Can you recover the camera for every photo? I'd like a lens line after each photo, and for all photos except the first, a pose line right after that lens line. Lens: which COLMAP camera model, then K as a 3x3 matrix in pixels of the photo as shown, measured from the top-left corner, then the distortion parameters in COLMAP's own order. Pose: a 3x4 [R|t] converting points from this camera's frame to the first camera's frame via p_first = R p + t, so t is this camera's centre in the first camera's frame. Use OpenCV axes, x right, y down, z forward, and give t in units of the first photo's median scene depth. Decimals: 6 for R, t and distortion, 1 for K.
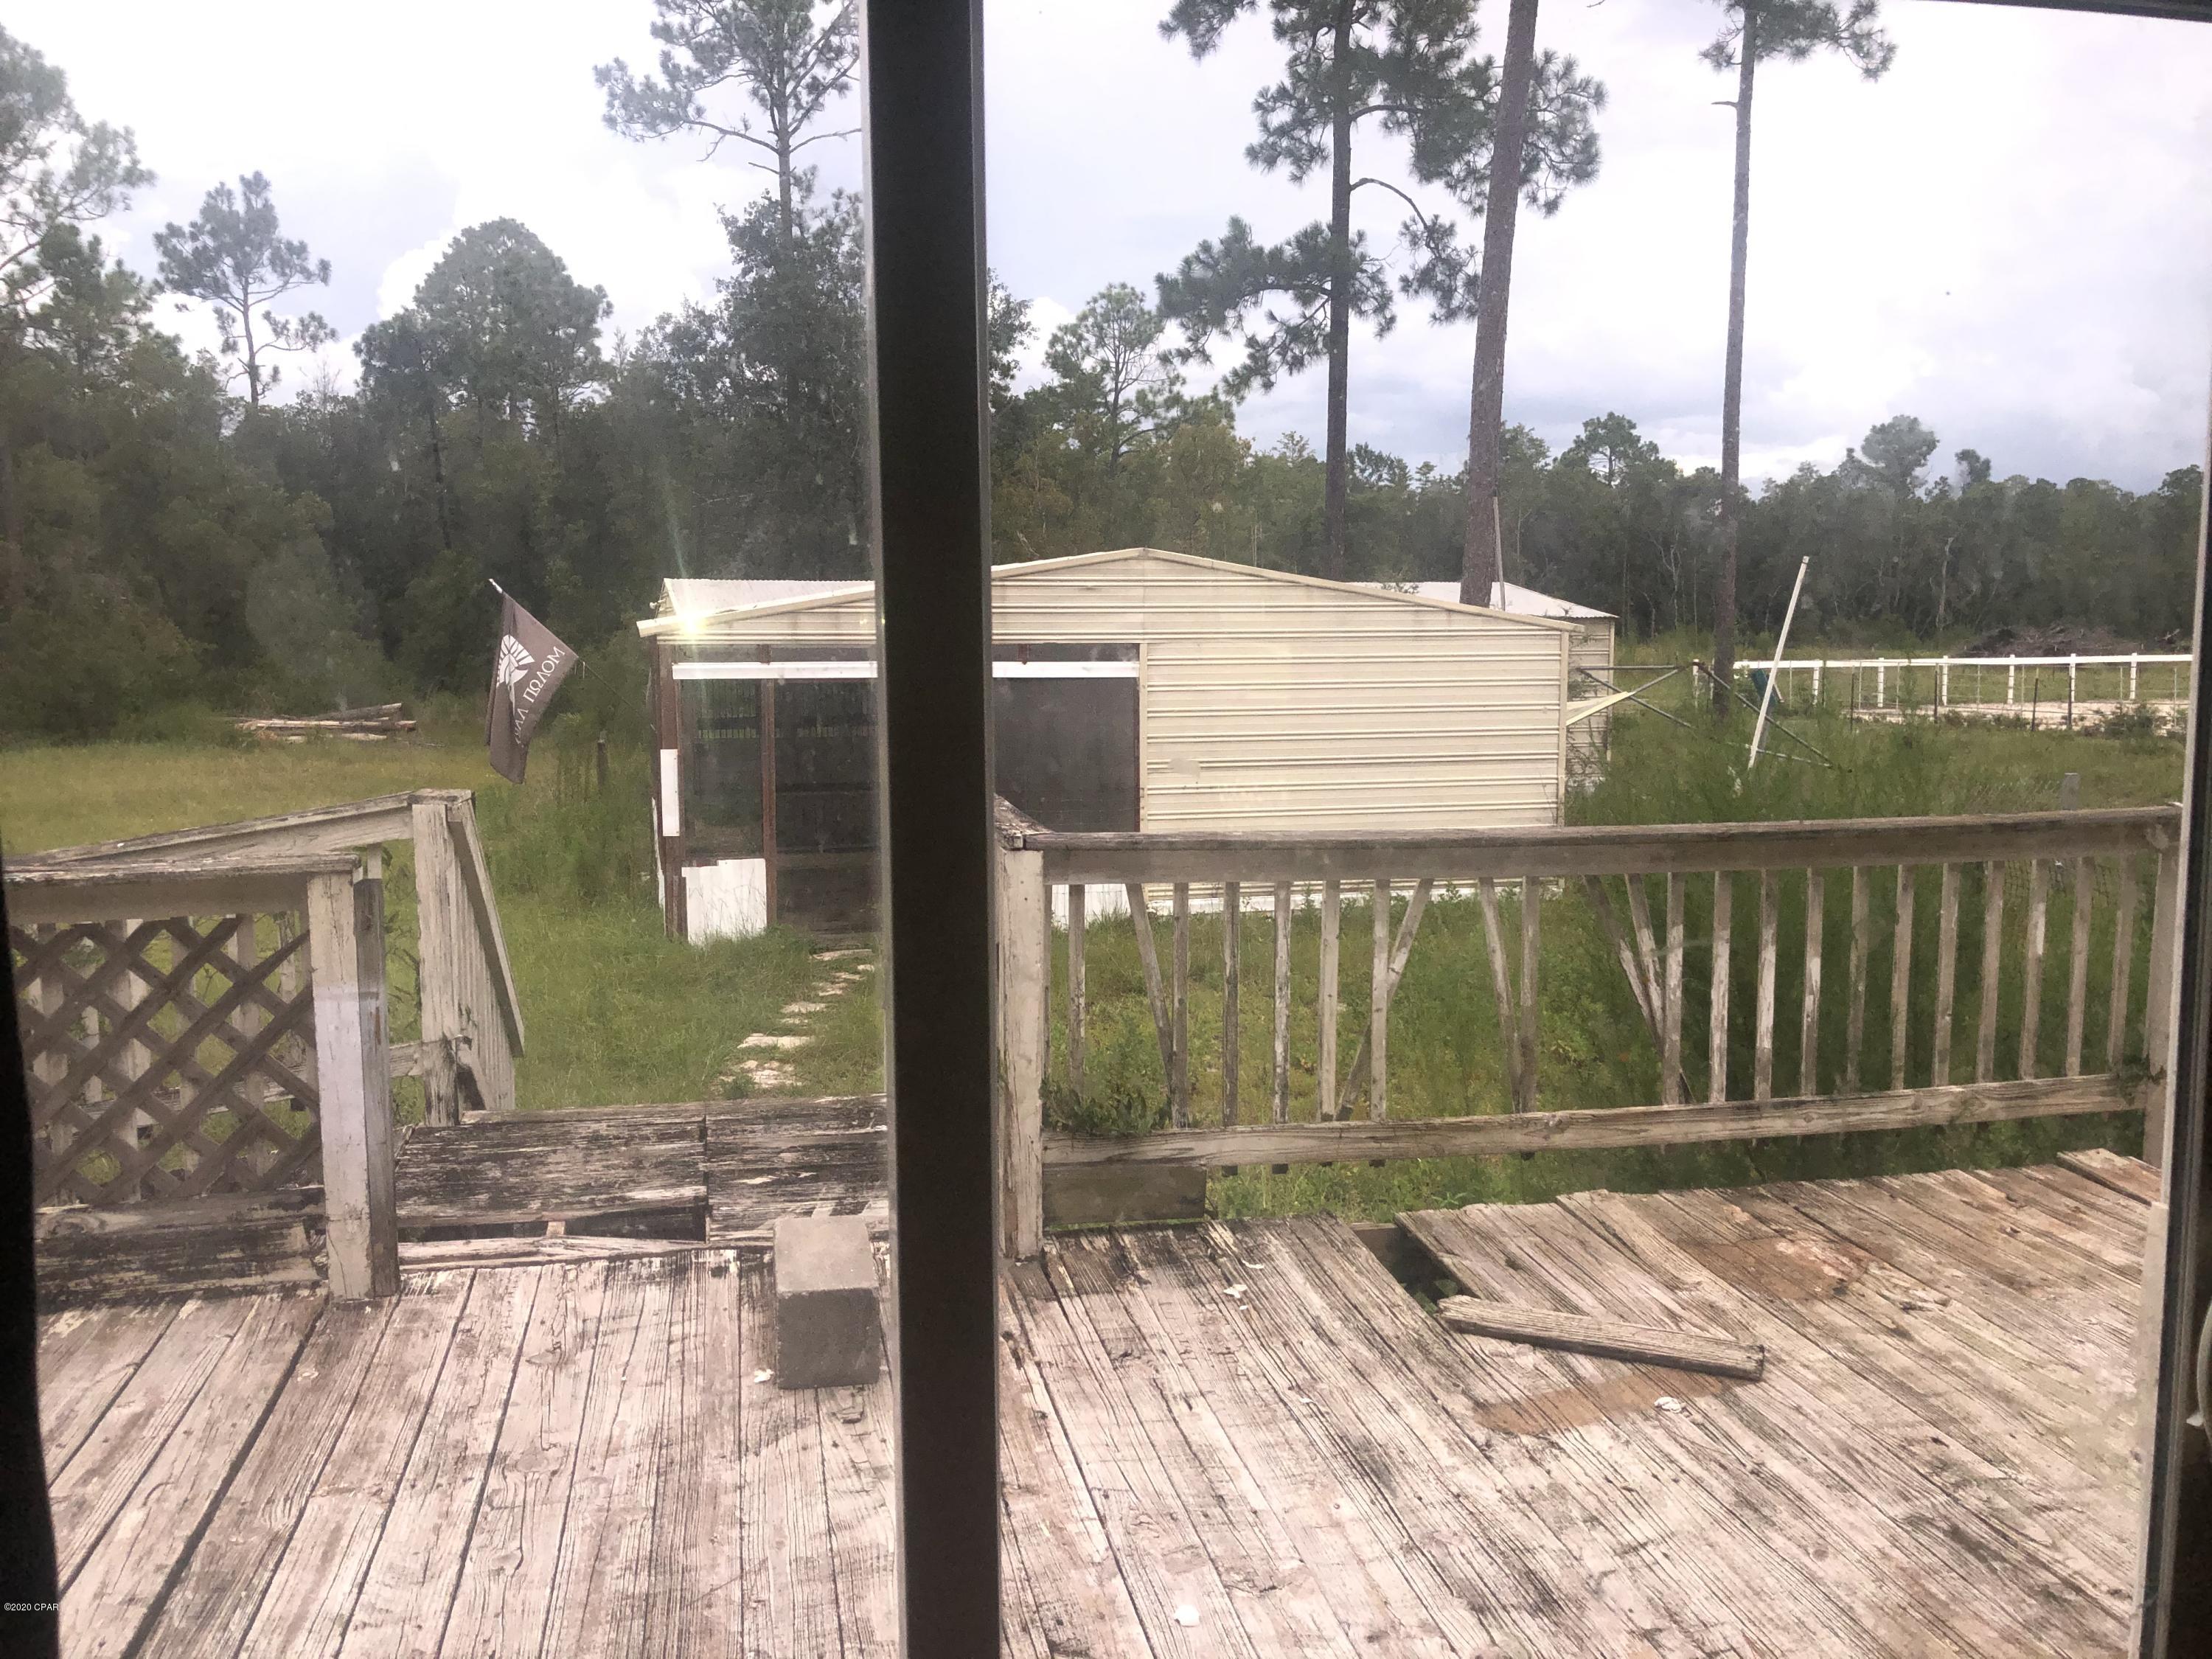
lens RADIAL K [[1826.2, 0, 1081.8], [0, 1826.2, 803.0], [0, 0, 1]] dist [0.002178, 0.010721]
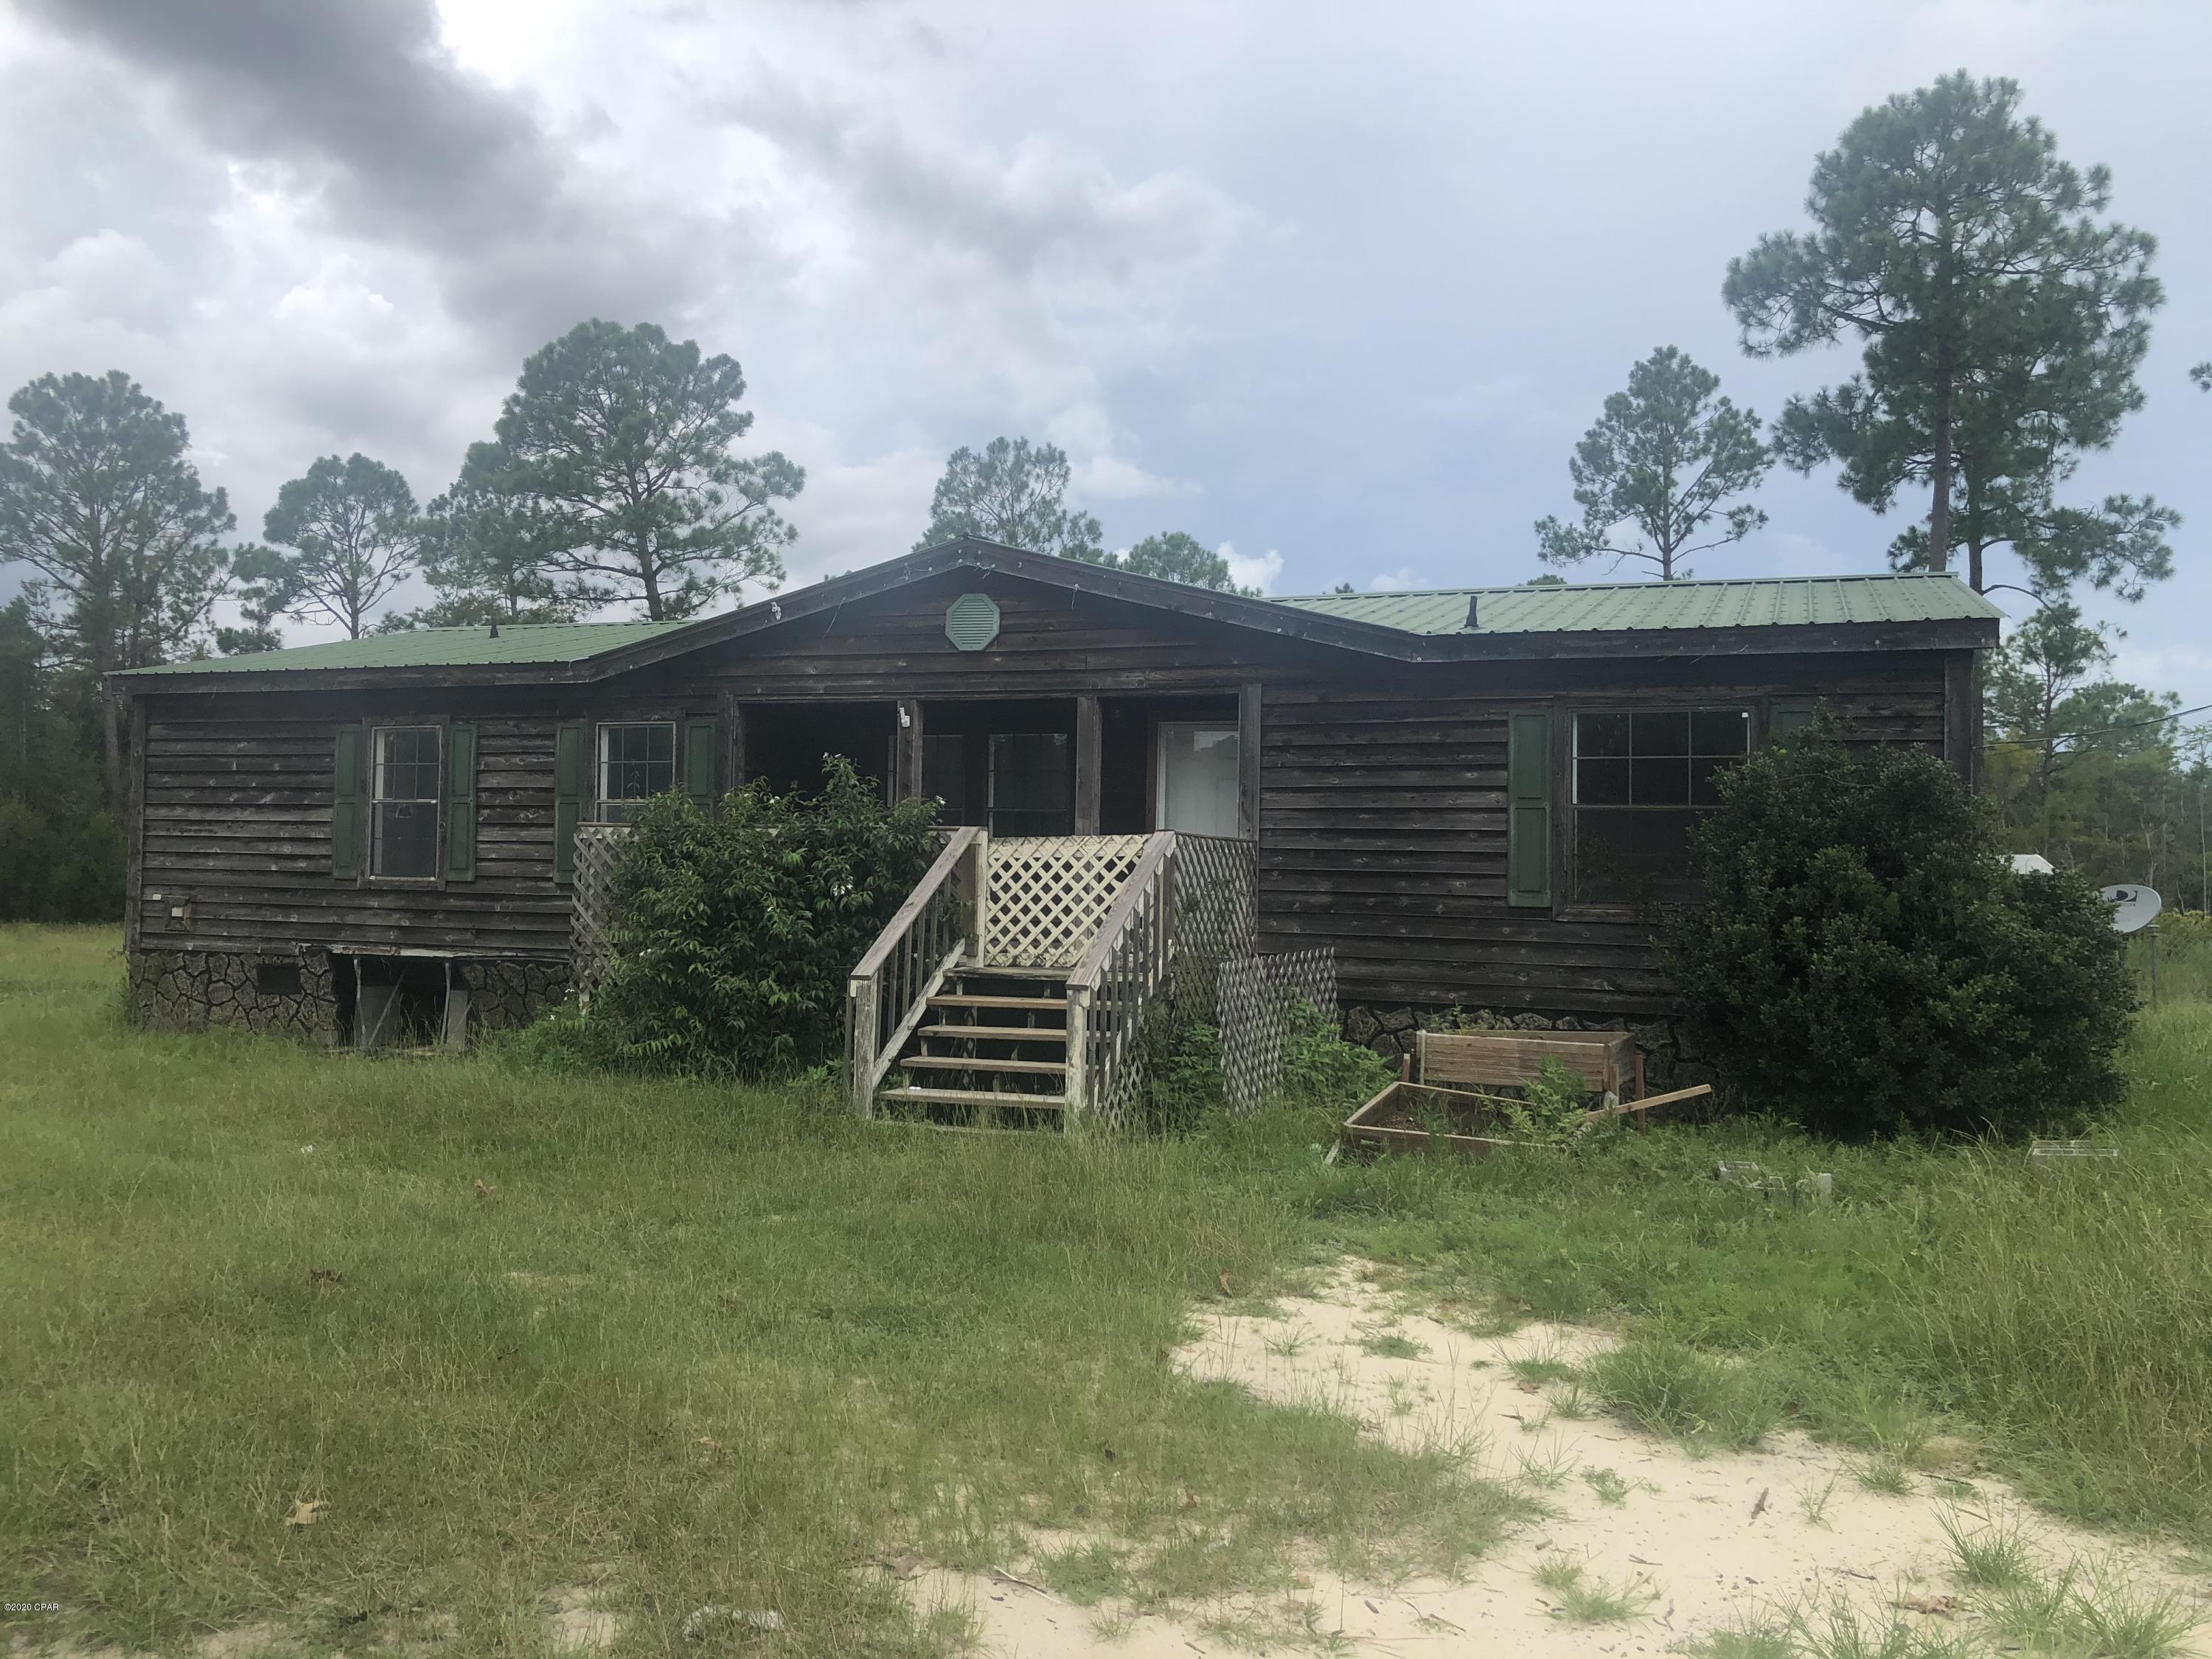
lens RADIAL K [[1775.7, 0, 1012.4], [0, 1775.7, 826.6], [0, 0, 1]] dist [0.001097, -0.001256]
pose [[0.811093, 0.002305, -0.584913, 0.248302], [-0.087915, 0.989113, -0.118013, 0.062027], [0.578272, 0.147143, 0.802465, -0.405902]]
